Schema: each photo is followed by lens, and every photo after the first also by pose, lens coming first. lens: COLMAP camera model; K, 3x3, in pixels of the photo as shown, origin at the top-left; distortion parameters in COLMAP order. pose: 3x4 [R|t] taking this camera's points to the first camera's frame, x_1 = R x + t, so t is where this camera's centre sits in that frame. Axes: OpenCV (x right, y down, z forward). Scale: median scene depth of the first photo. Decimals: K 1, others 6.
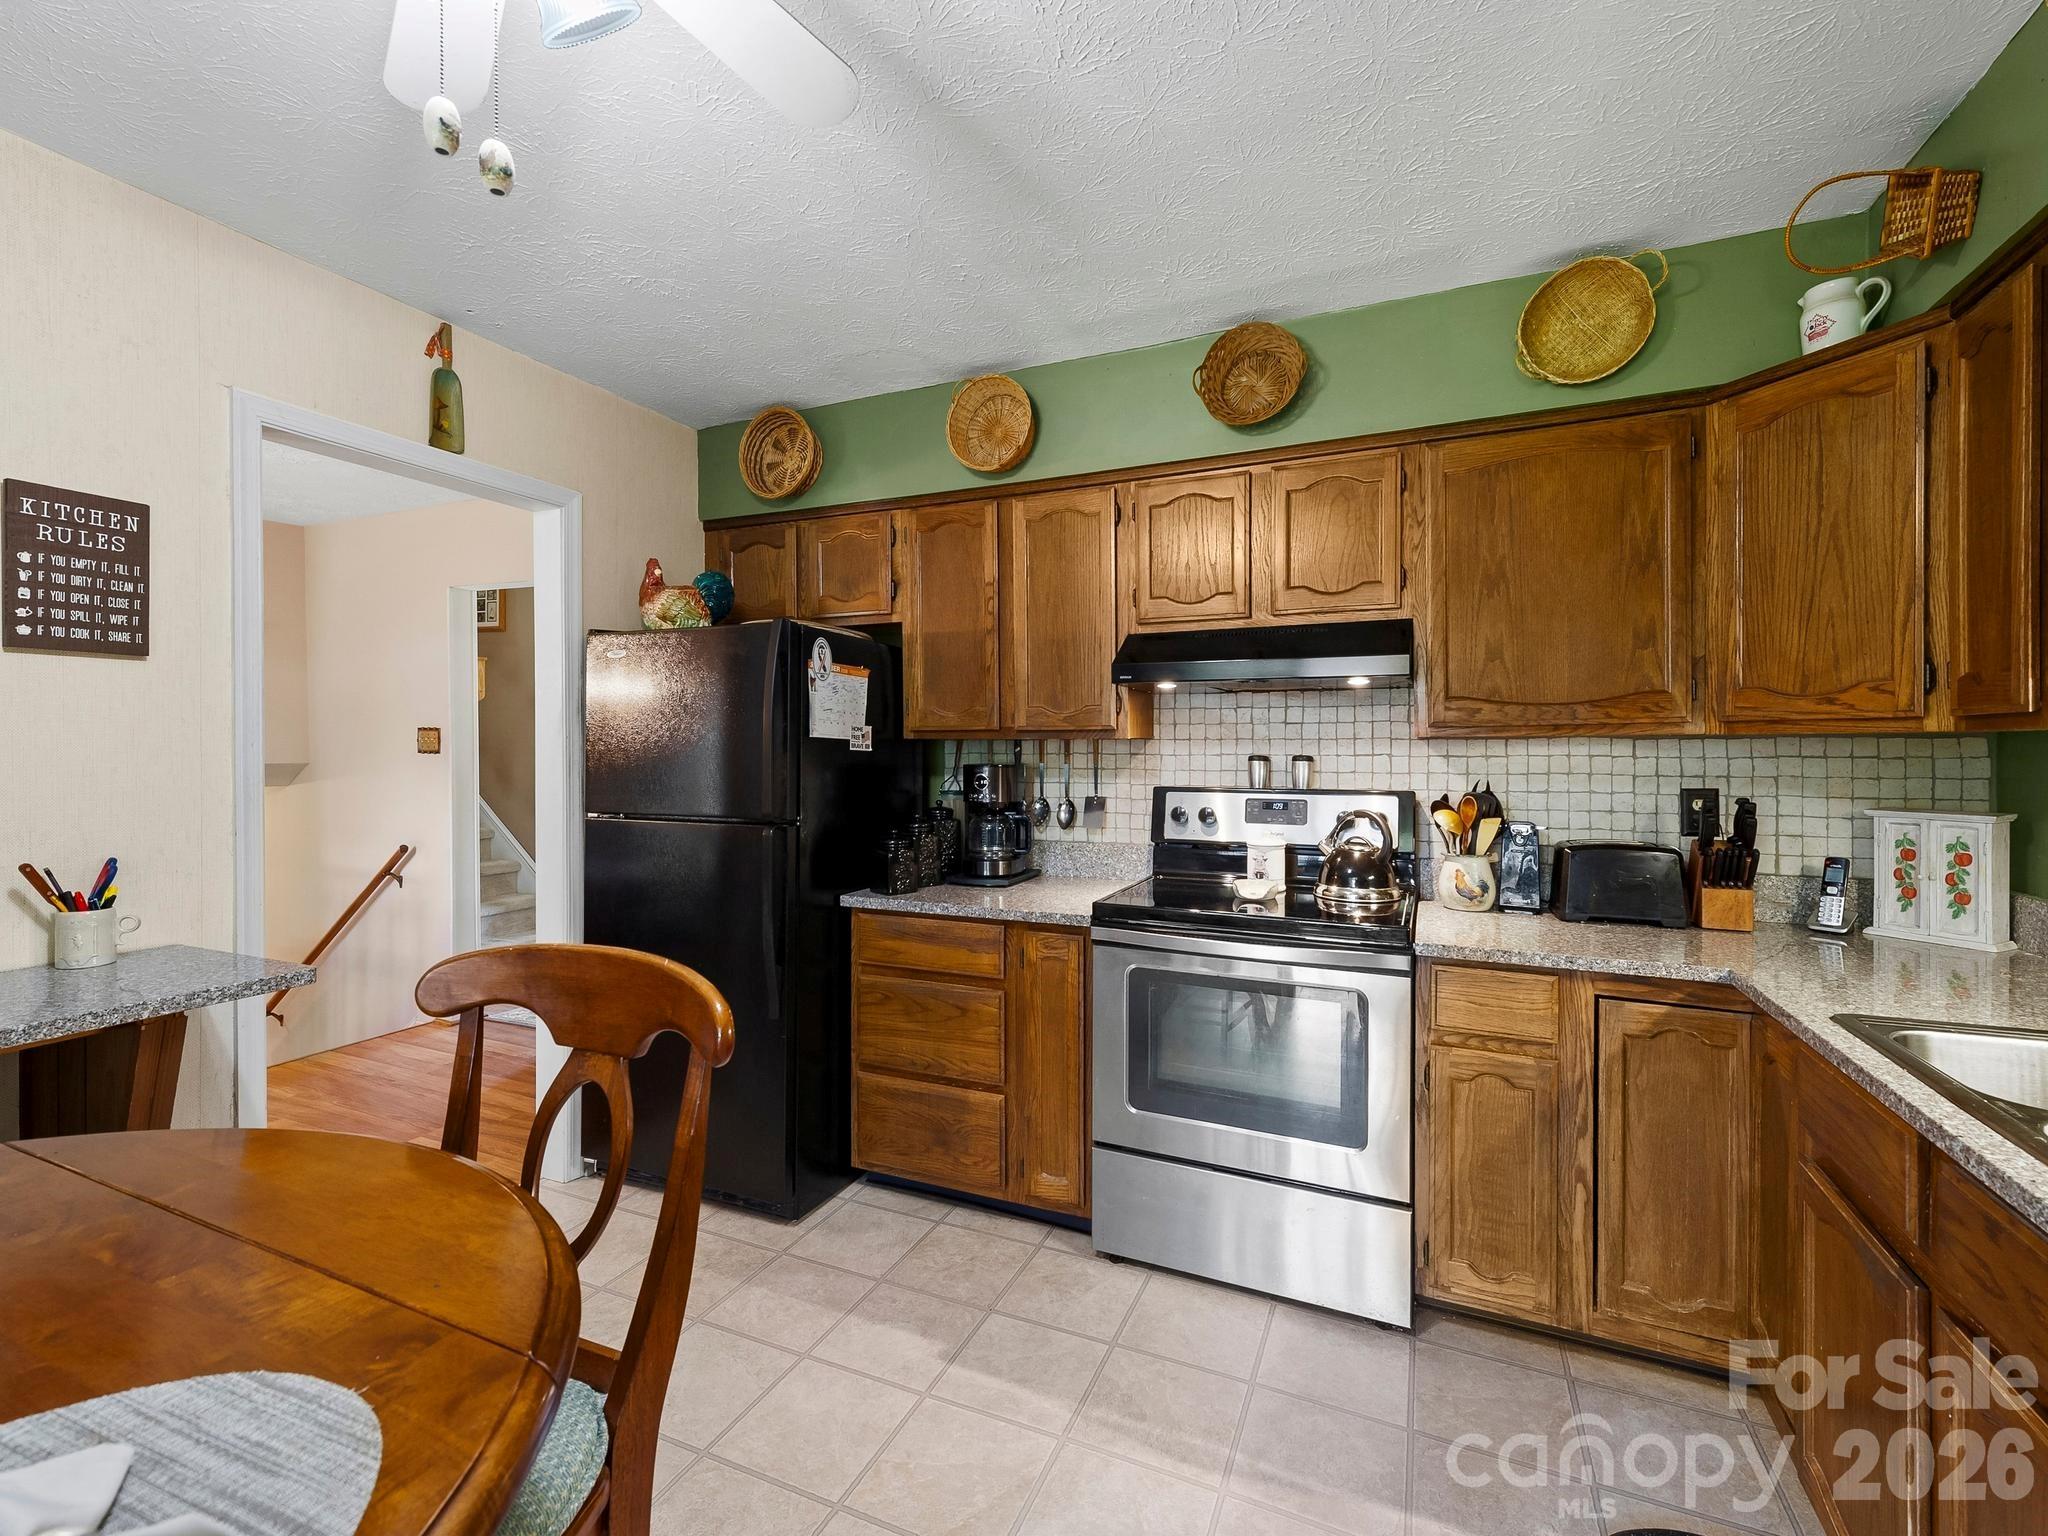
lens RADIAL K [[917.9, 0, 1024.8], [0, 917.9, 745.5], [0, 0, 1]] dist [0.000222, -0.000016]
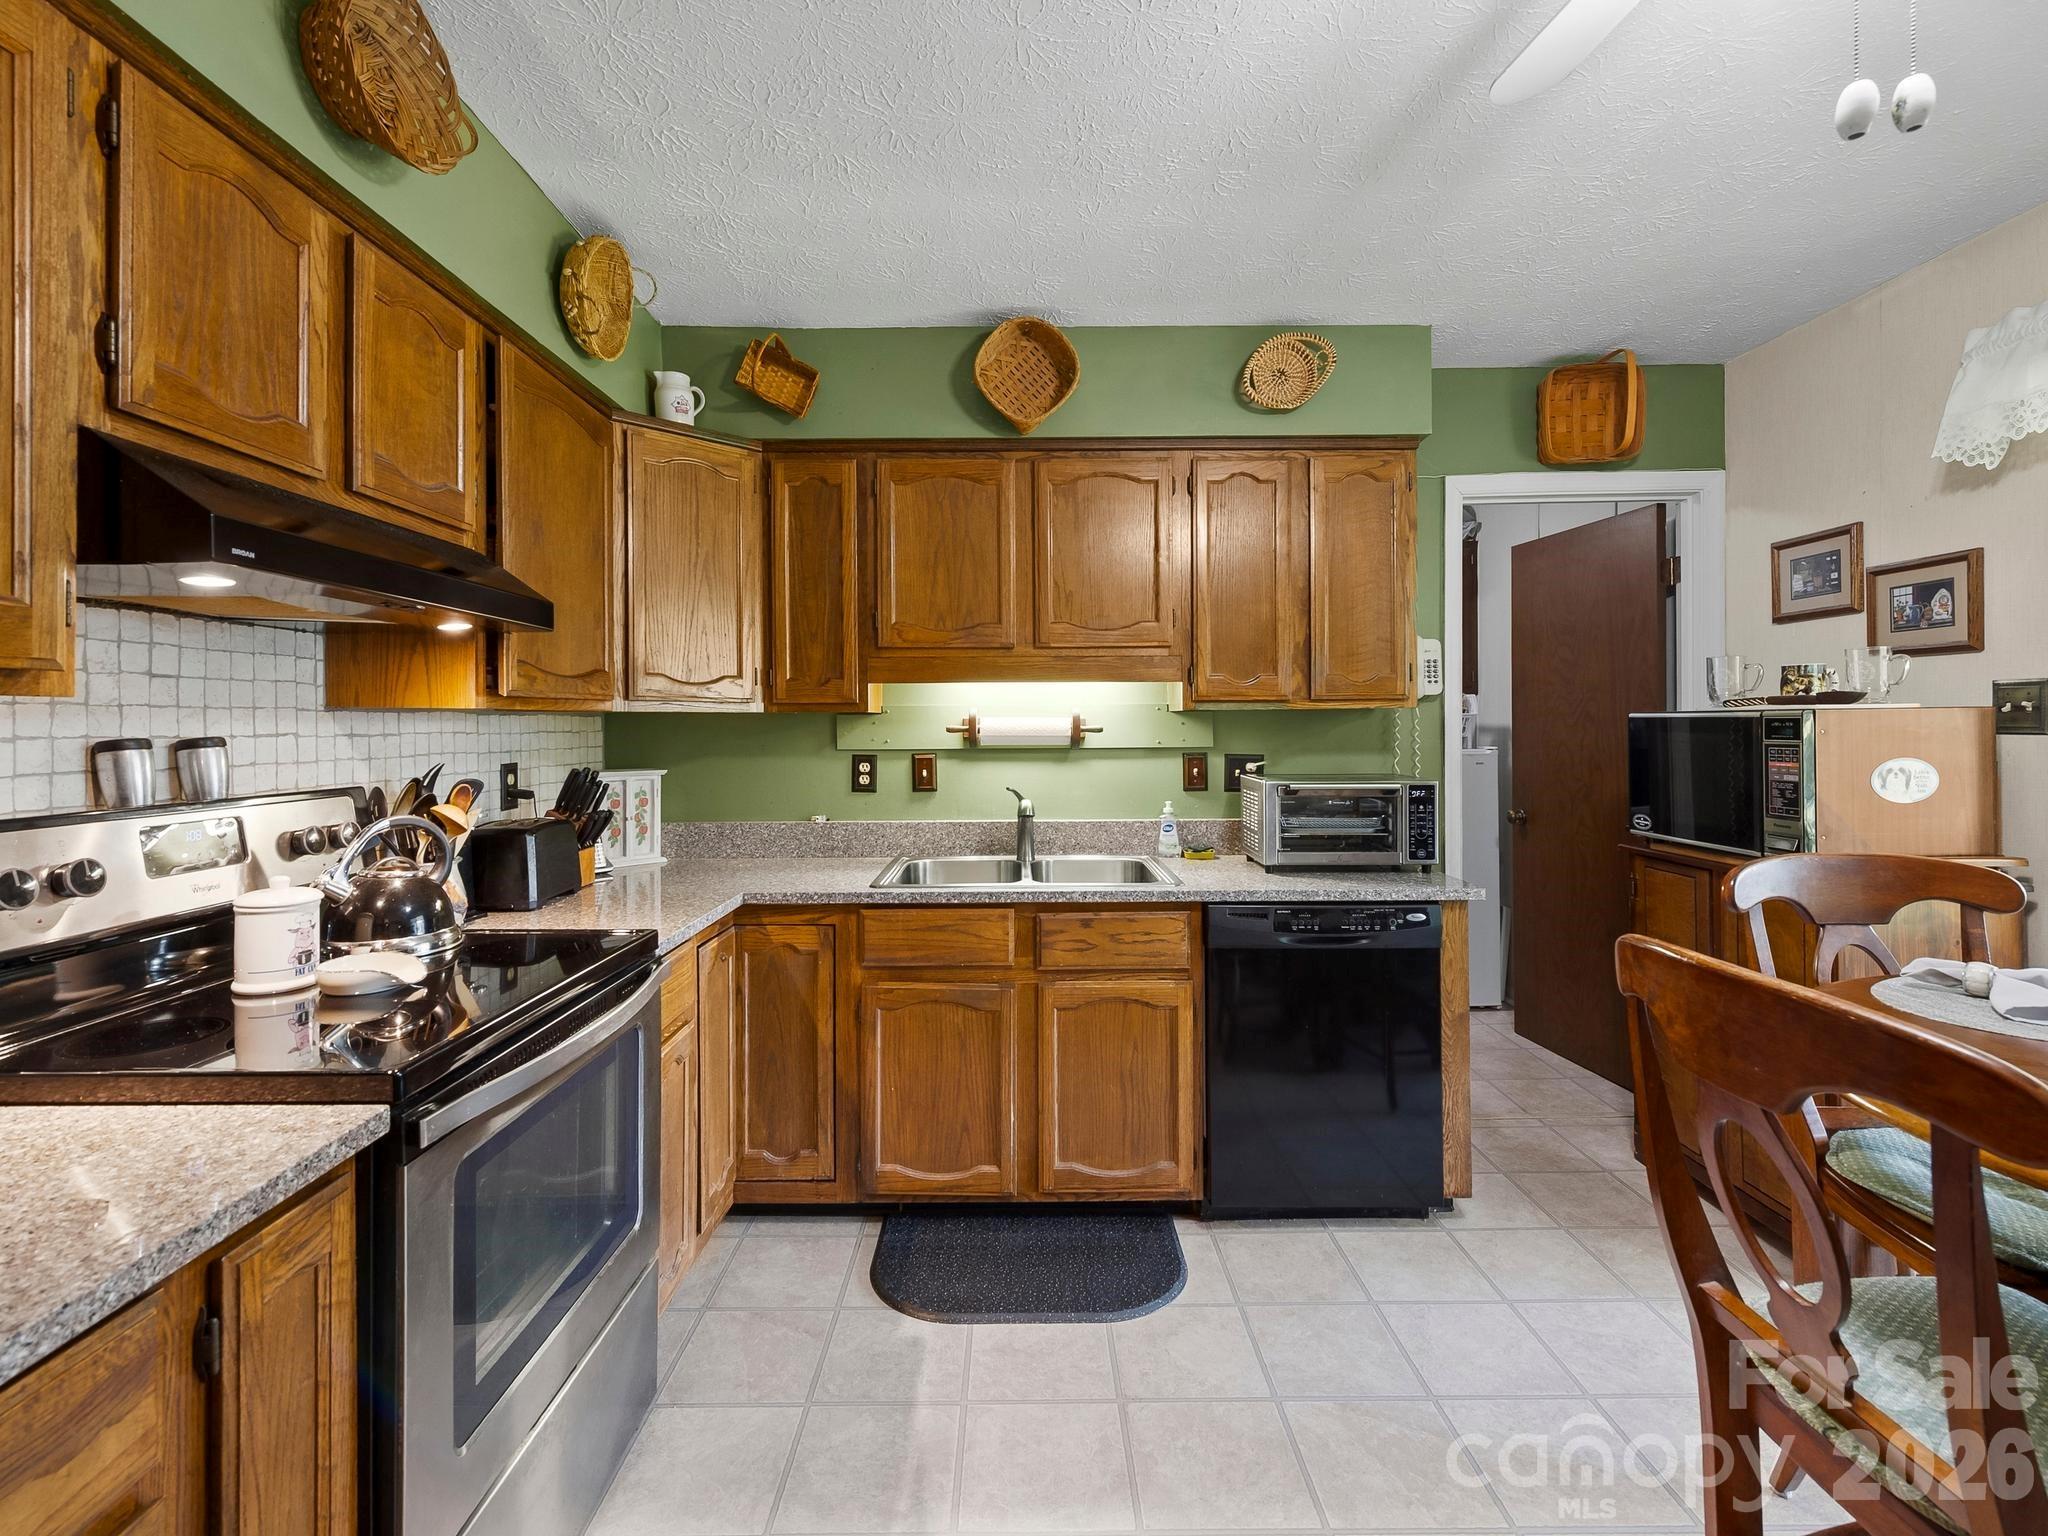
lens RADIAL K [[917.9, 0, 1024.8], [0, 917.9, 745.5], [0, 0, 1]] dist [0.000222, -0.000016]
pose [[-0.373084, -0.018632, 0.927610, -0.616513], [0.007146, 0.999711, 0.022955, 0.011048], [-0.927770, 0.015192, -0.372843, 1.220727]]
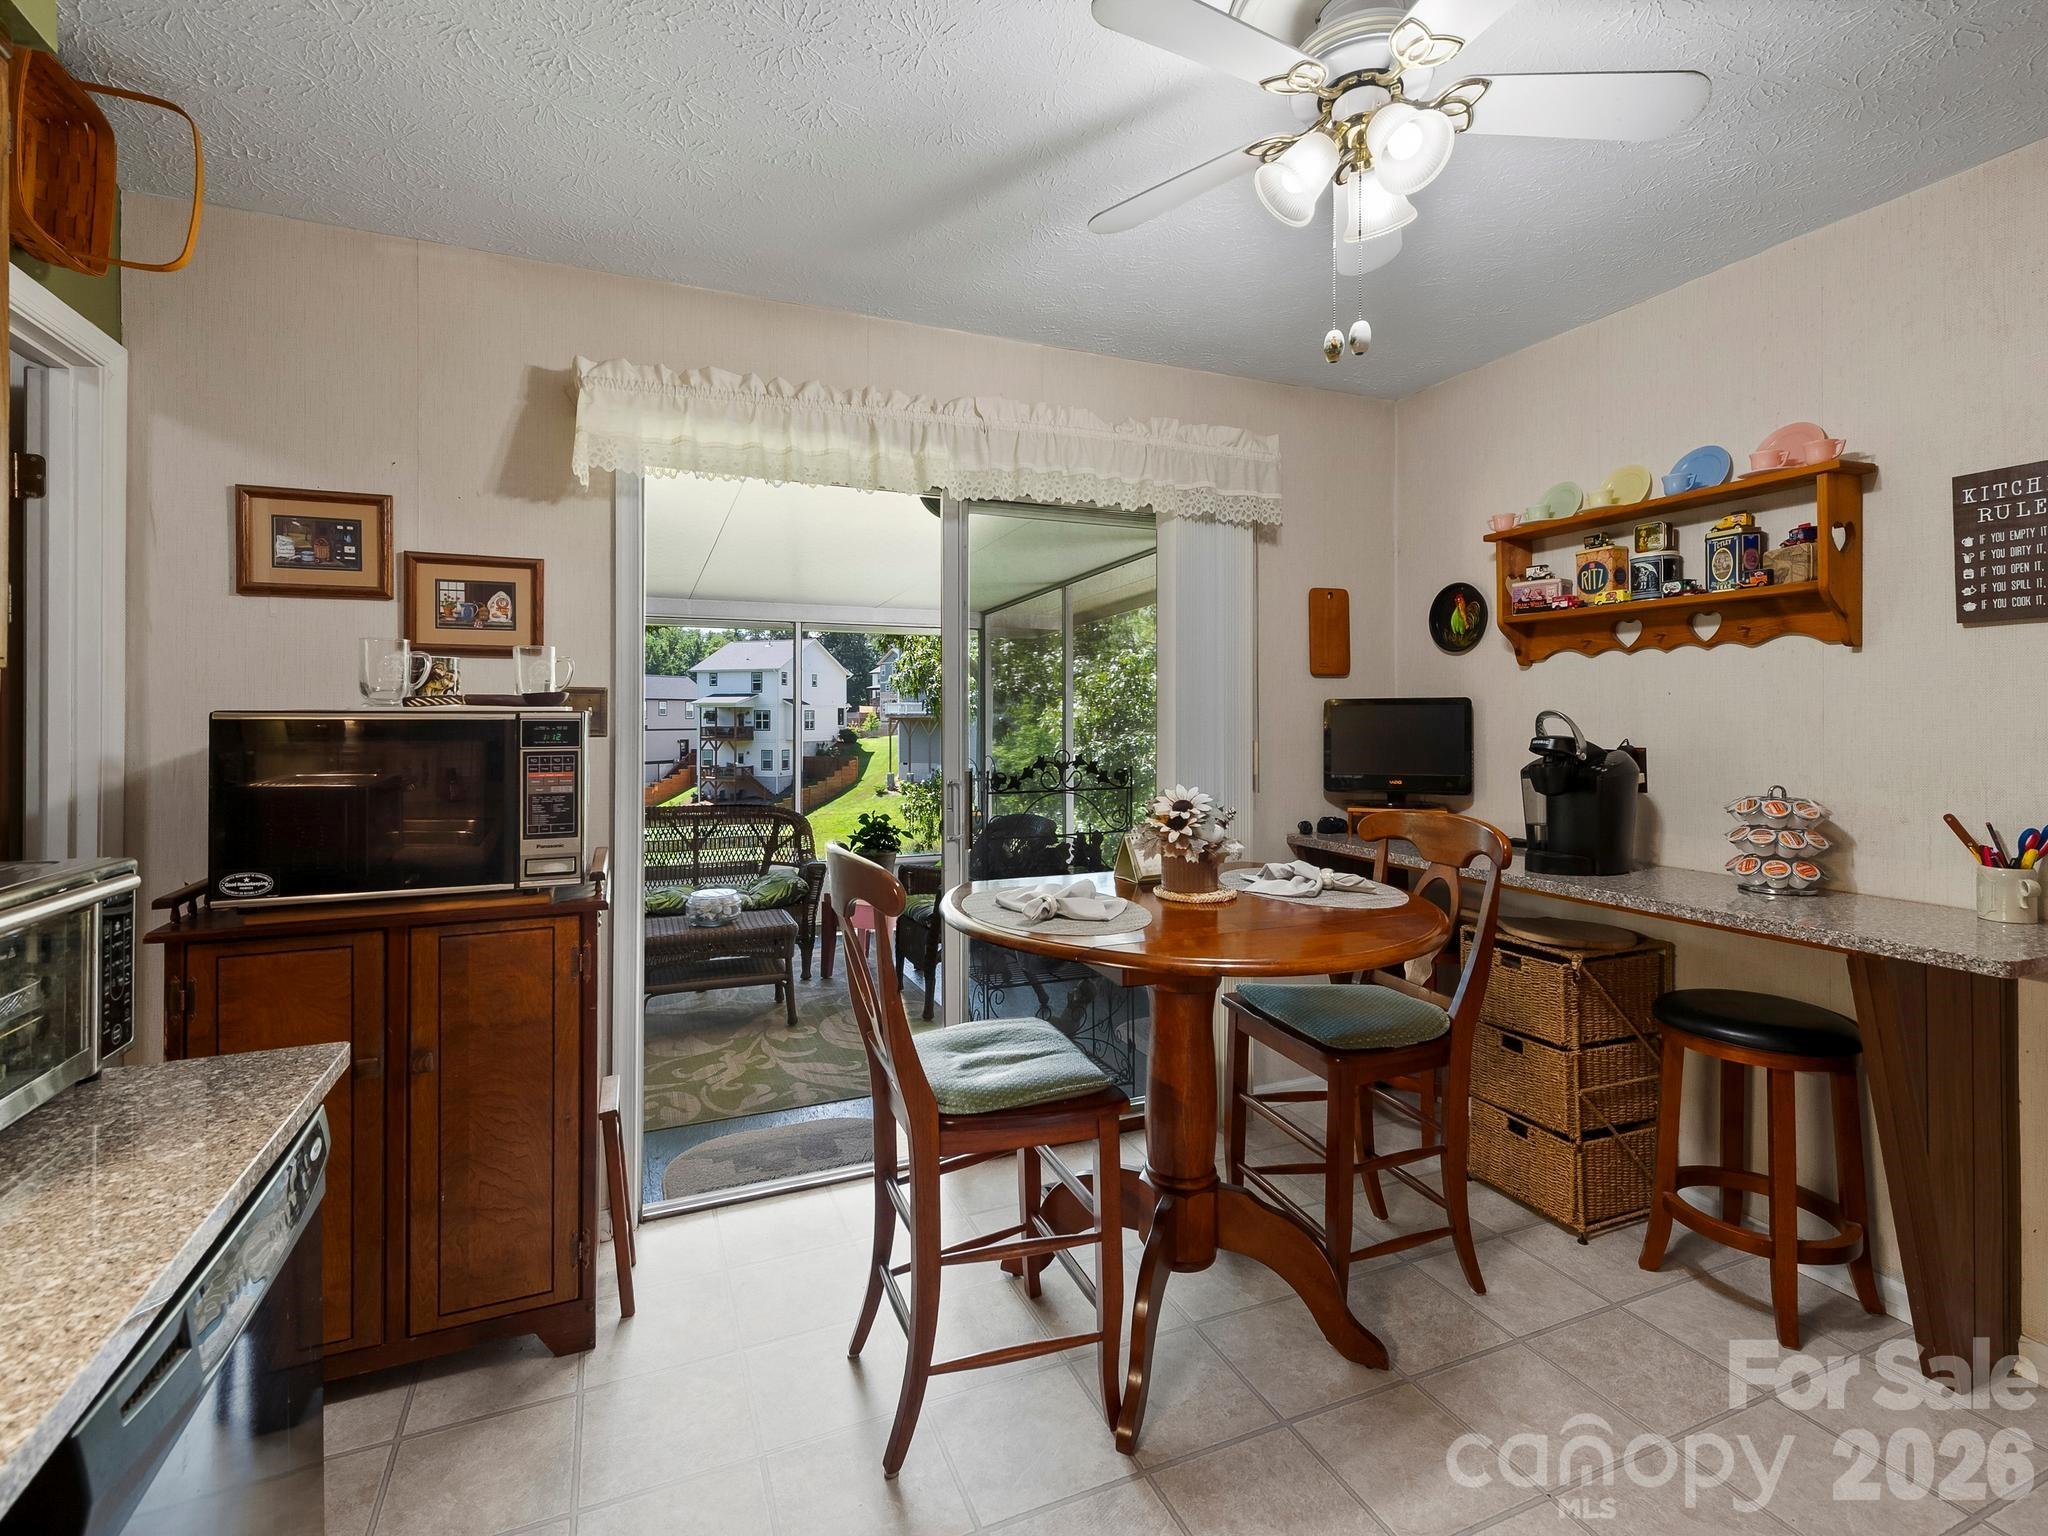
lens RADIAL K [[917.9, 0, 1024.8], [0, 917.9, 745.5], [0, 0, 1]] dist [0.000222, -0.000016]
pose [[-0.712163, 0.024488, -0.701587, 0.511790], [0.002395, 0.999470, 0.032454, 0.004423], [0.702010, 0.021432, -0.711845, 0.963404]]
